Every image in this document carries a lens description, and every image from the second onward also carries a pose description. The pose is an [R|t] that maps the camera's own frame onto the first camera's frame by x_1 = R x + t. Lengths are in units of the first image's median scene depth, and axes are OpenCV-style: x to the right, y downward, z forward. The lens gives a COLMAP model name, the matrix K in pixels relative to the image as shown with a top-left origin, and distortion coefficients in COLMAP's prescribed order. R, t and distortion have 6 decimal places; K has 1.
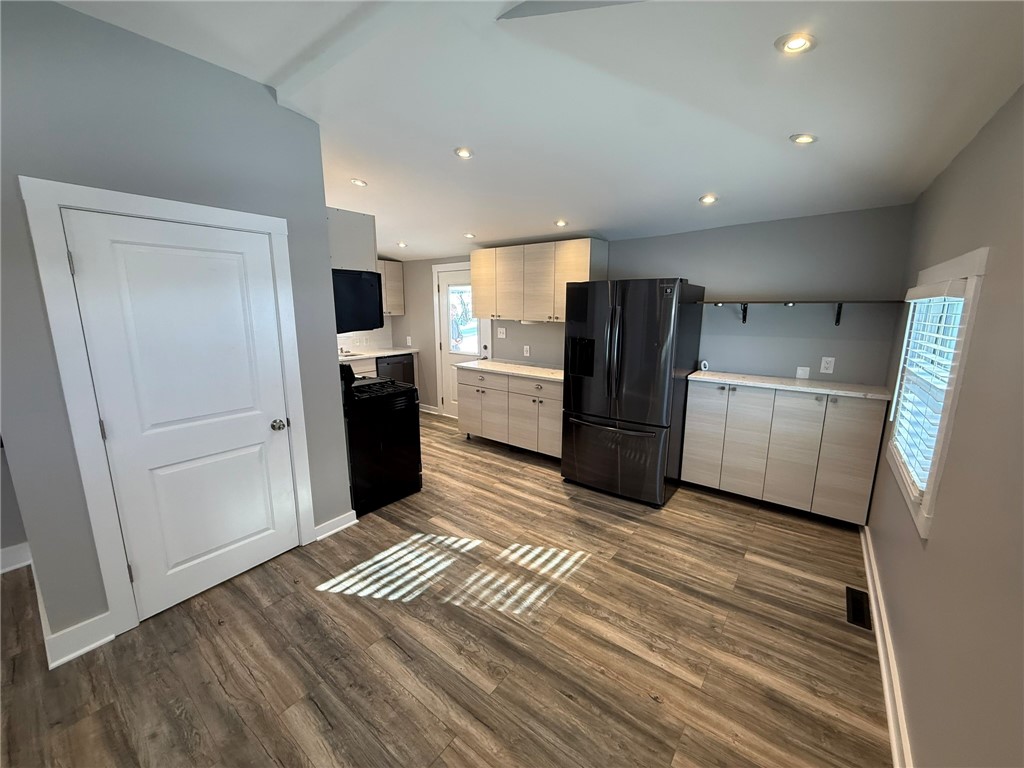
lens RADIAL K [[405.7, 0, 507.5], [0, 405.7, 384.4], [0, 0, 1]] dist [-0.002843, 0.000625]
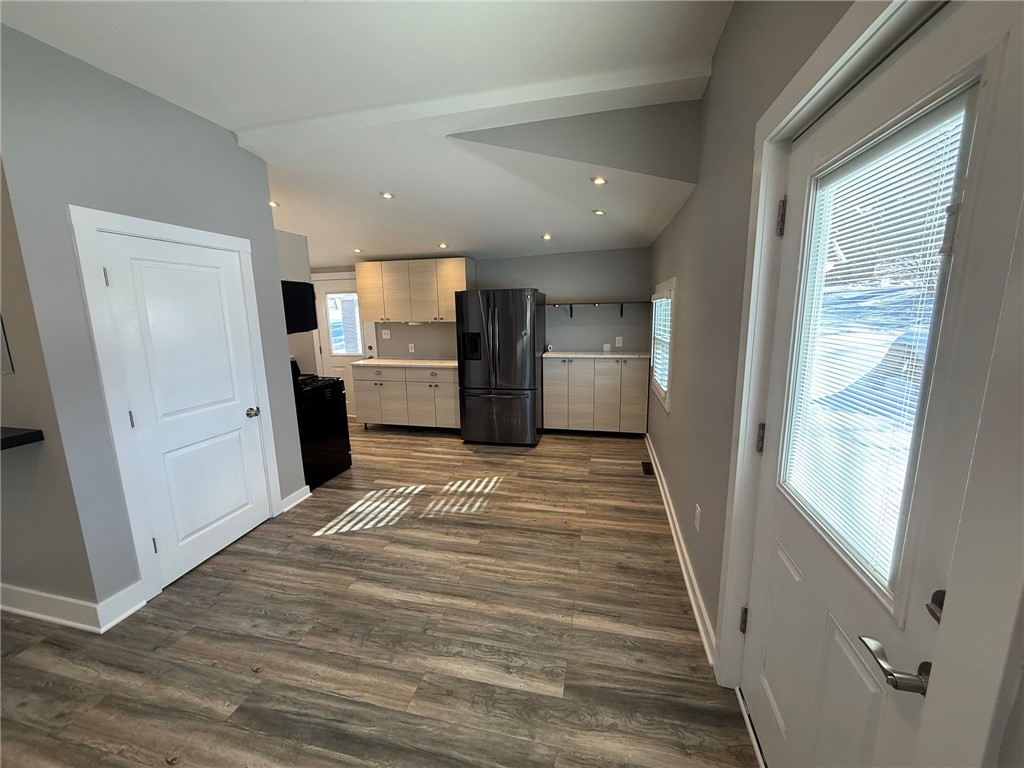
lens RADIAL K [[405.7, 0, 507.6], [0, 405.7, 383.4], [0, 0, 1]] dist [-0.002843, 0.000625]
pose [[0.911222, -0.092401, 0.401418, -0.285988], [0.099120, 0.995067, 0.004048, 0.068596], [-0.399812, 0.036100, 0.915886, -0.305483]]
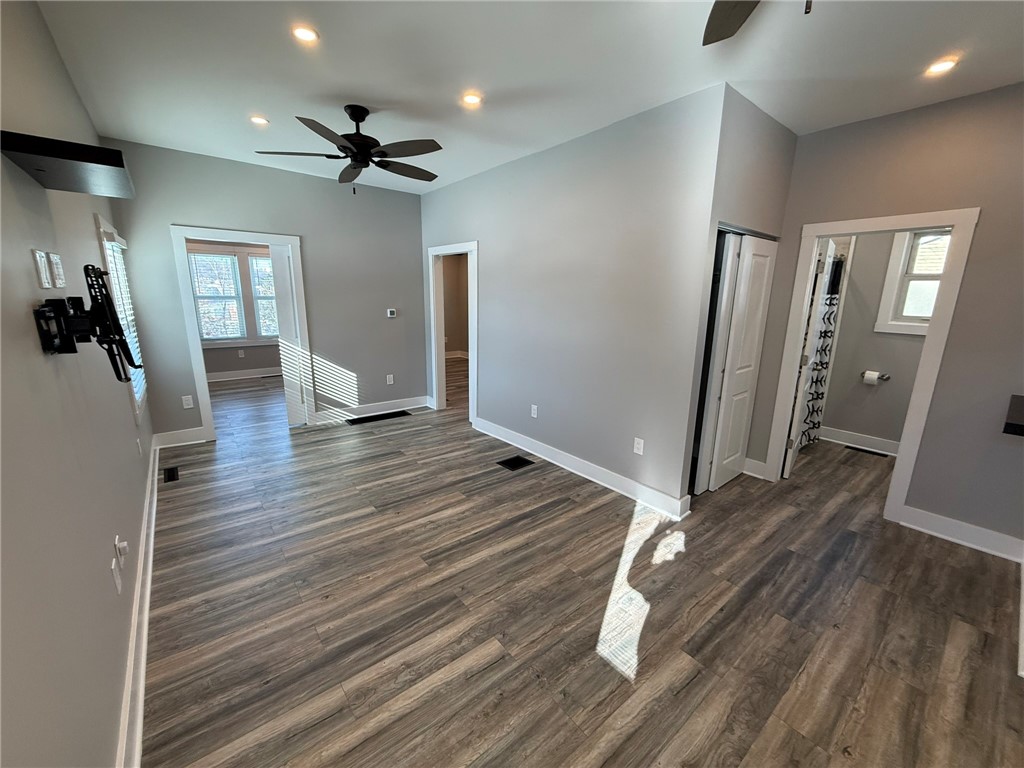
lens RADIAL K [[405.7, 0, 508.2], [0, 405.7, 383.9], [0, 0, 1]] dist [-0.002843, 0.000625]
pose [[-0.227609, 0.210487, -0.950731, -0.047943], [-0.200566, 0.945289, 0.257298, 0.026107], [0.952873, 0.249248, -0.172939, -0.098829]]
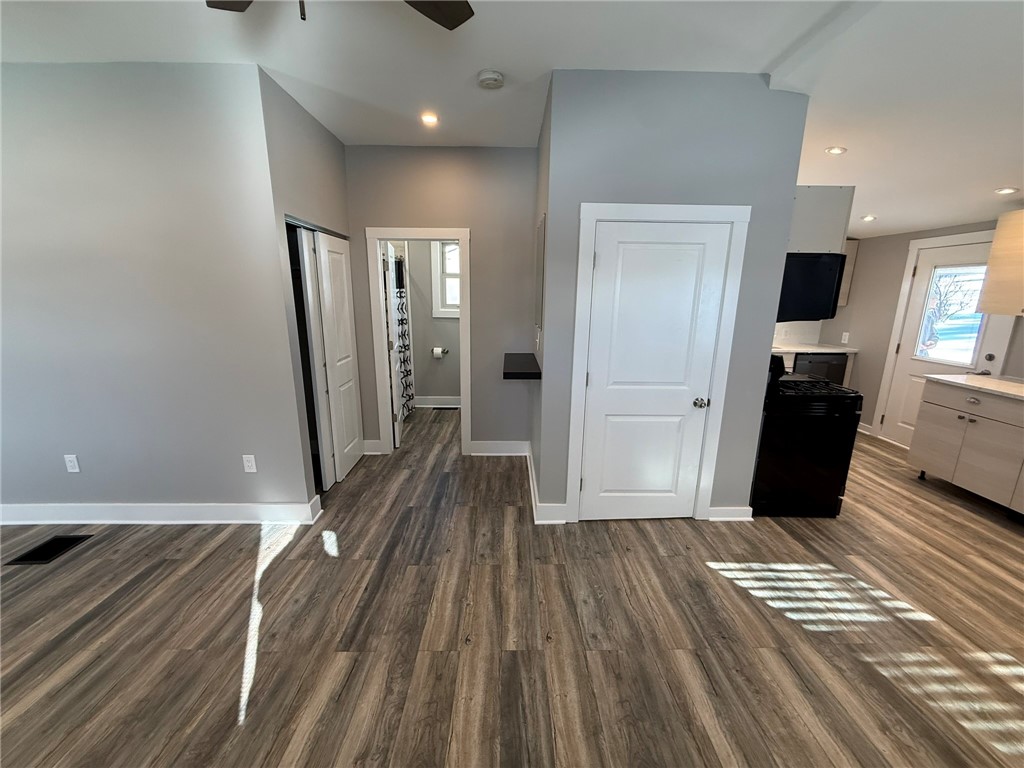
lens RADIAL K [[405.7, 0, 508.2], [0, 405.7, 383.8], [0, 0, 1]] dist [-0.002843, 0.000625]
pose [[0.622760, 0.178651, -0.761744, -0.056821], [-0.158291, 0.982219, 0.100949, 0.017549], [0.766234, 0.057710, 0.639965, -0.067970]]
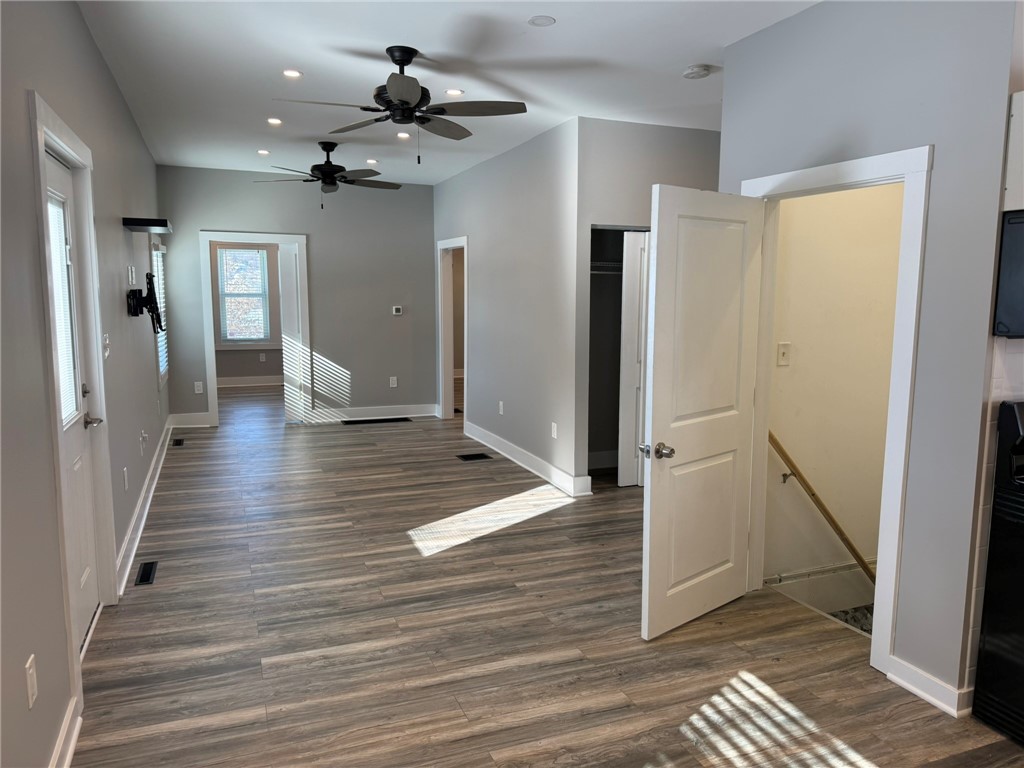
lens RADIAL K [[716.4, 0, 520.3], [0, 716.4, 379.2], [0, 0, 1]] dist [0.044540, -0.039635]
pose [[-0.492504, 0.106385, -0.863784, 0.594028], [-0.172821, 0.960781, 0.216869, -0.150417], [0.852979, 0.256089, -0.454803, 0.822640]]
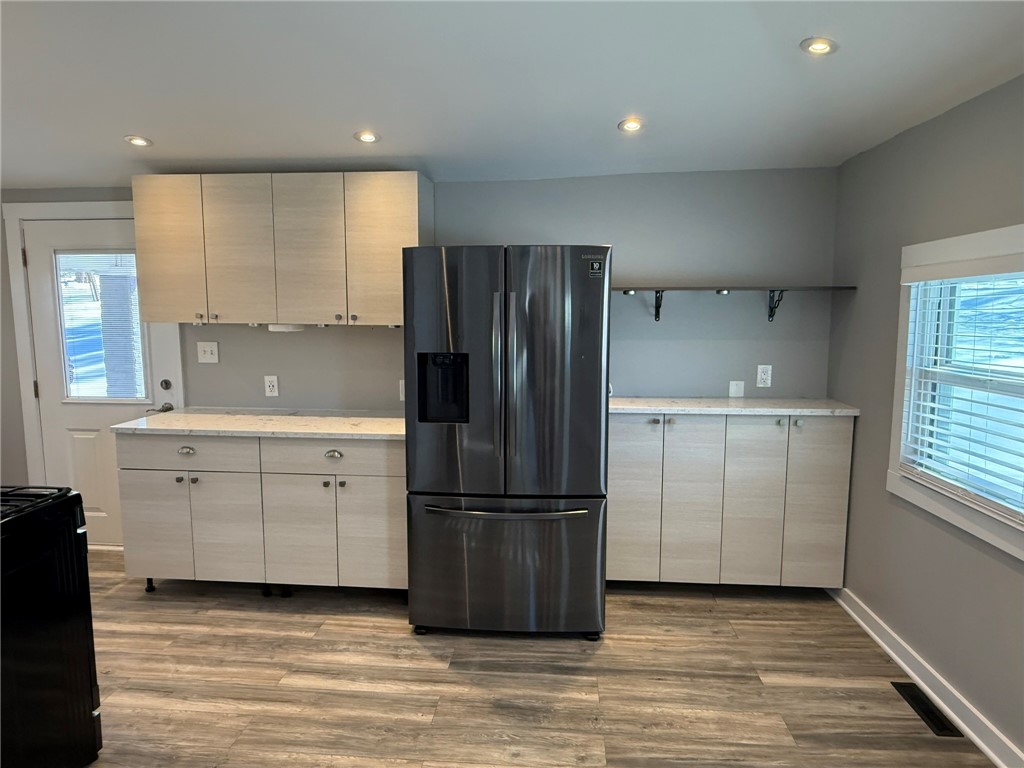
lens RADIAL K [[662.4, 0, 505.4], [0, 662.4, 386.2], [0, 0, 1]] dist [-0.006110, 0.004817]
pose [[0.837629, -0.064234, 0.542450, -0.239019], [0.104584, 0.993549, -0.043844, -0.025590], [-0.536134, 0.093457, 0.838943, 0.257191]]
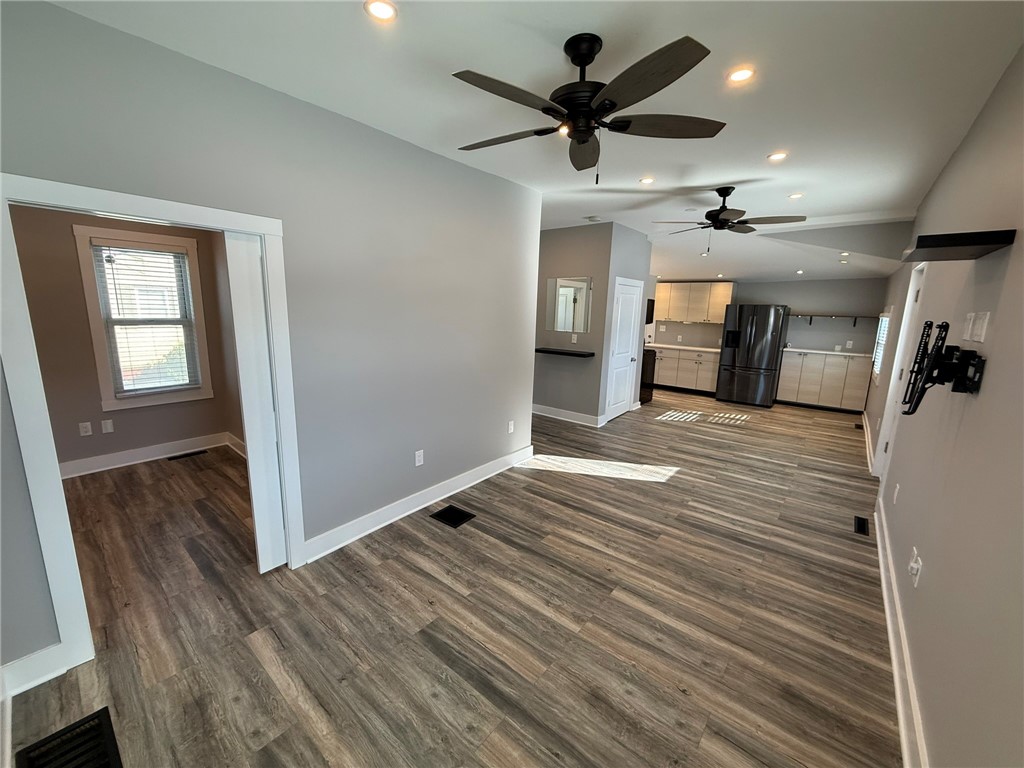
lens RADIAL K [[405.7, 0, 508.6], [0, 405.7, 378.5], [0, 0, 1]] dist [-0.002843, 0.000625]
pose [[0.999192, 0.027414, -0.029395, -1.033206], [-0.027857, 0.999503, -0.014786, 0.227391], [0.028975, 0.015593, 0.999458, -1.303329]]
